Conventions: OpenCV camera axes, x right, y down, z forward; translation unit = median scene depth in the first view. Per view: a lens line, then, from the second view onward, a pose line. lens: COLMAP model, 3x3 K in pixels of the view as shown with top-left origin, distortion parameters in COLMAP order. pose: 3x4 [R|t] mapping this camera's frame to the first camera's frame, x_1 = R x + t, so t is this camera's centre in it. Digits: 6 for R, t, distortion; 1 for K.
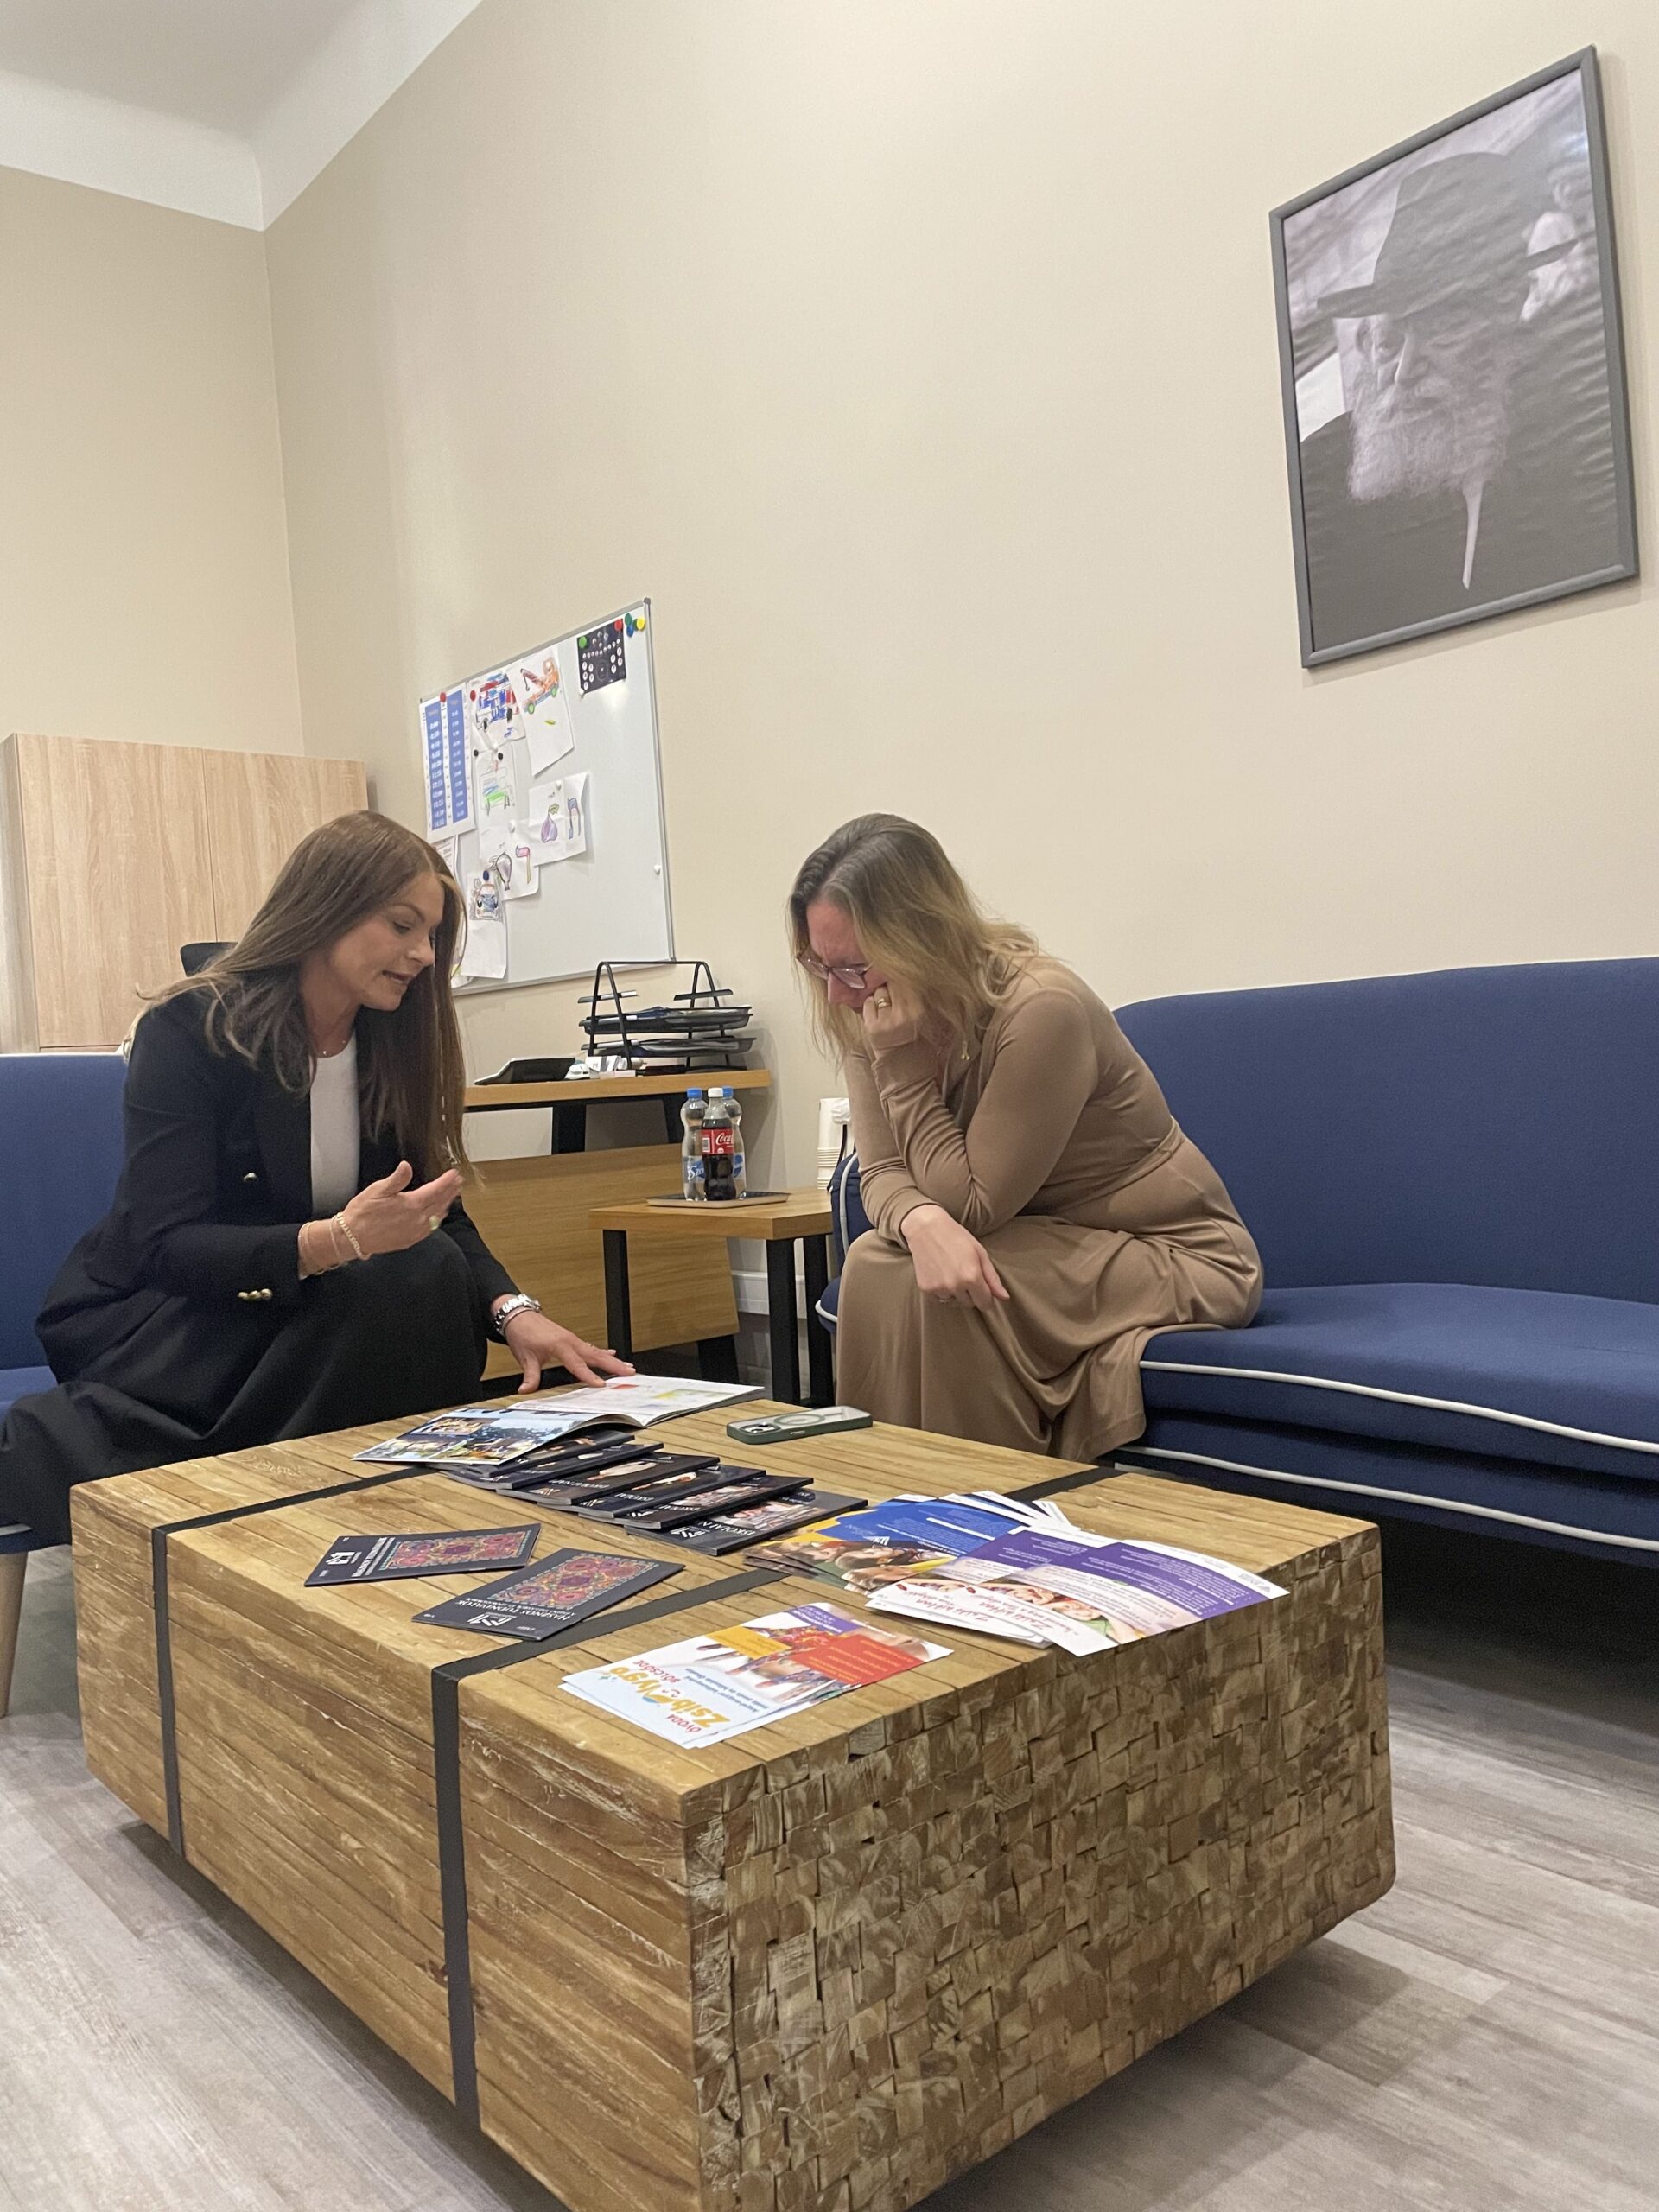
lens RADIAL K [[1698.9, 0, 817.2], [0, 1698.9, 1086.6], [0, 0, 1]] dist [0.079263, -0.109173]
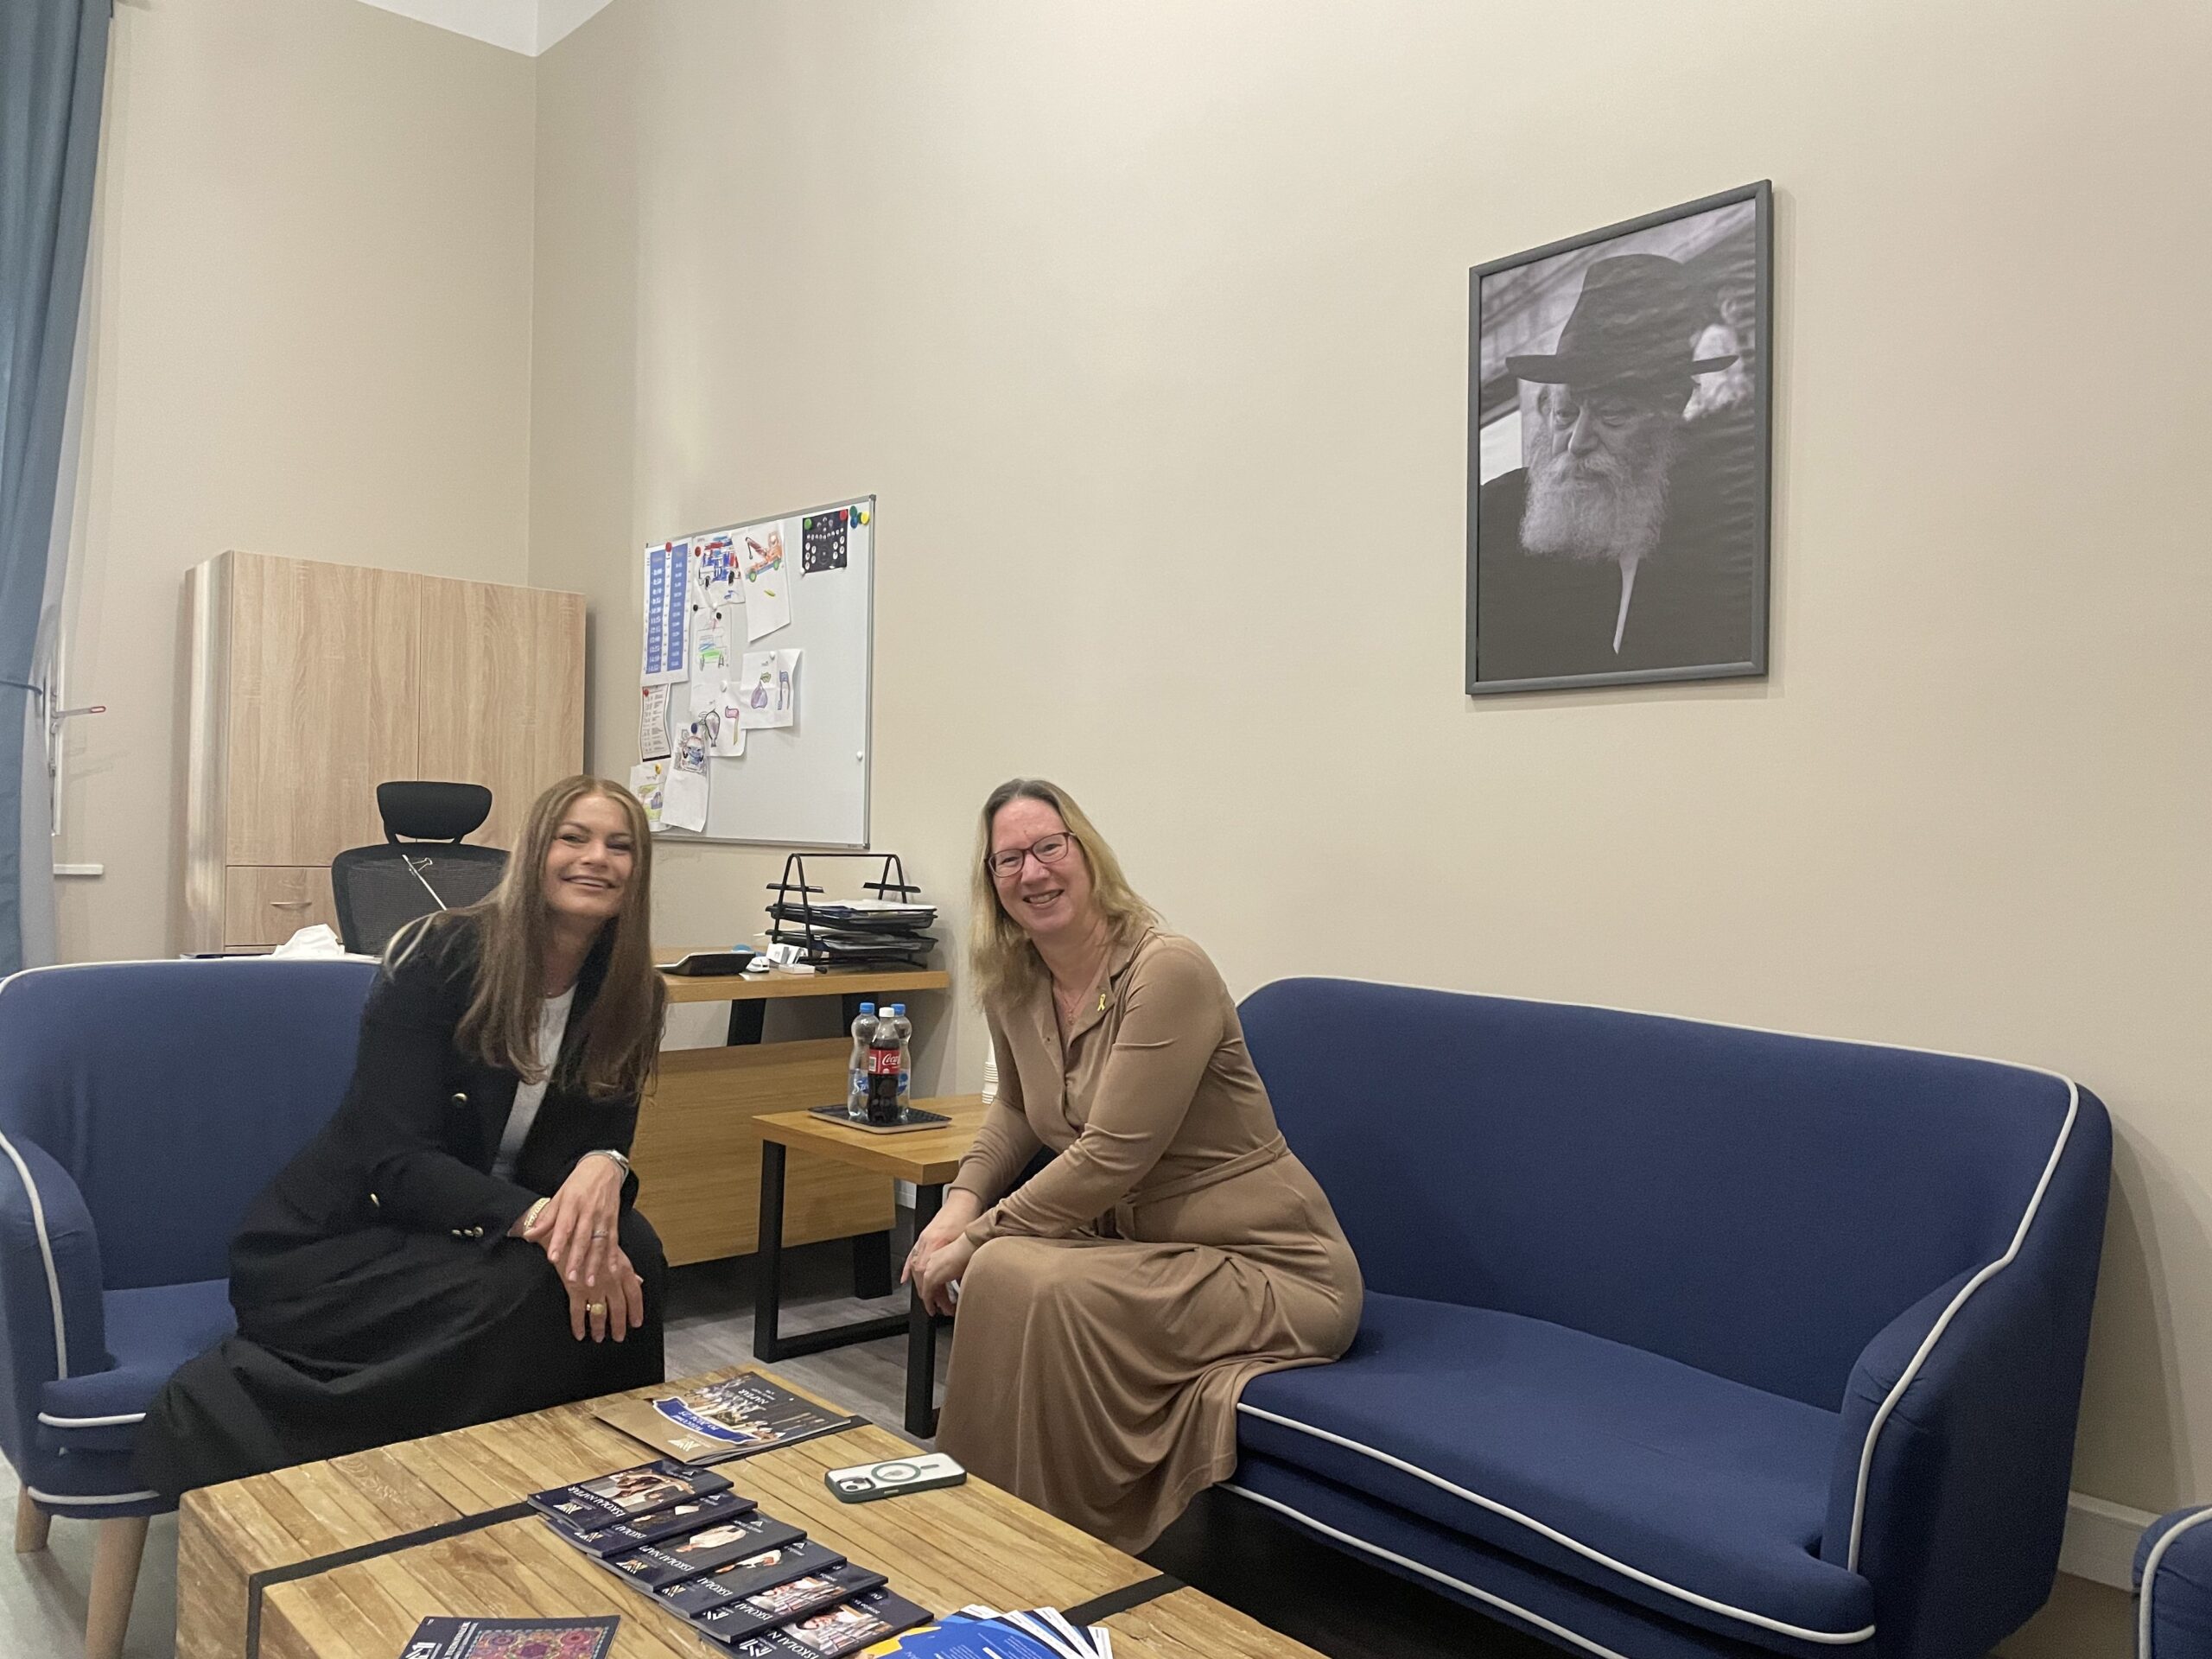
lens RADIAL K [[1699.7, 0, 1115.1], [0, 1699.7, 827.0], [0, 0, 1]] dist [0.080130, -0.111144]
pose [[0.995205, 0.086955, 0.044782, 0.028118], [-0.085905, 0.995993, -0.024863, -0.124398], [-0.046765, 0.020897, 0.998687, -0.044226]]
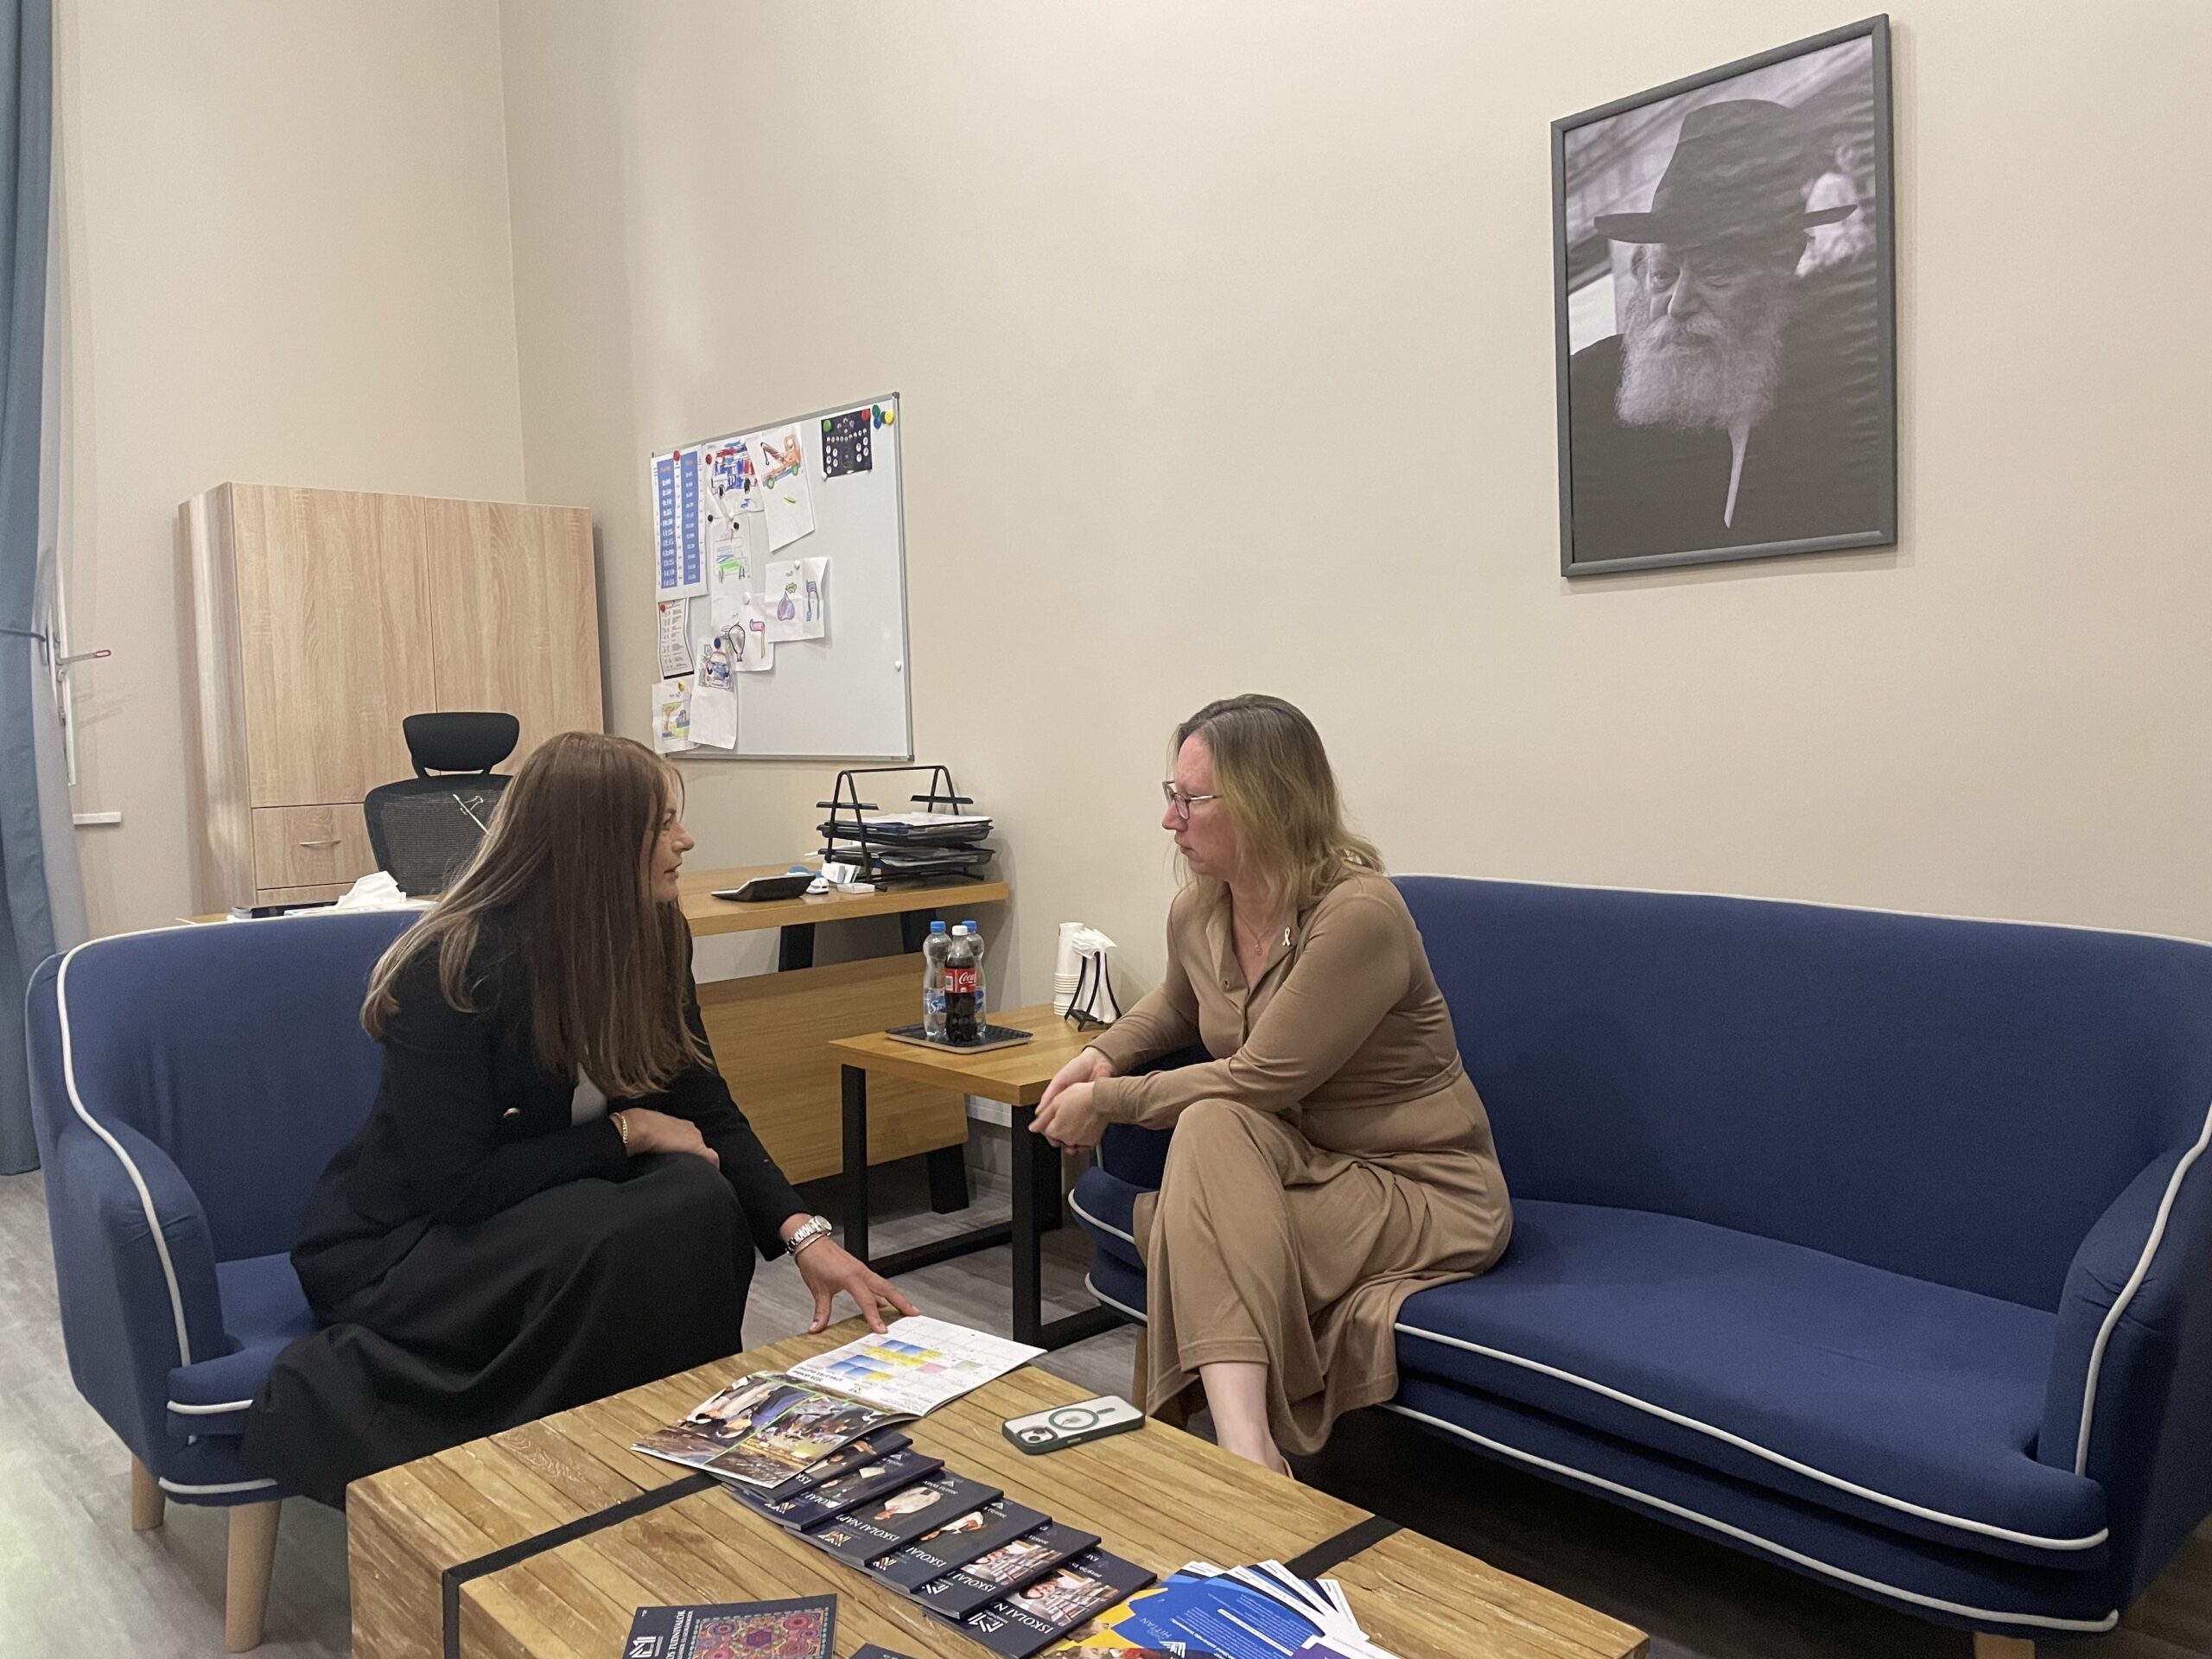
lens RADIAL K [[1699.7, 0, 1115.1], [0, 1699.7, 827.0], [0, 0, 1]] dist [0.080130, -0.111144]
pose [[0.997708, 0.033013, 0.059074, -0.039400], [-0.035598, 0.998430, 0.043245, -0.138087], [-0.057553, -0.045249, 0.997316, -0.006475]]
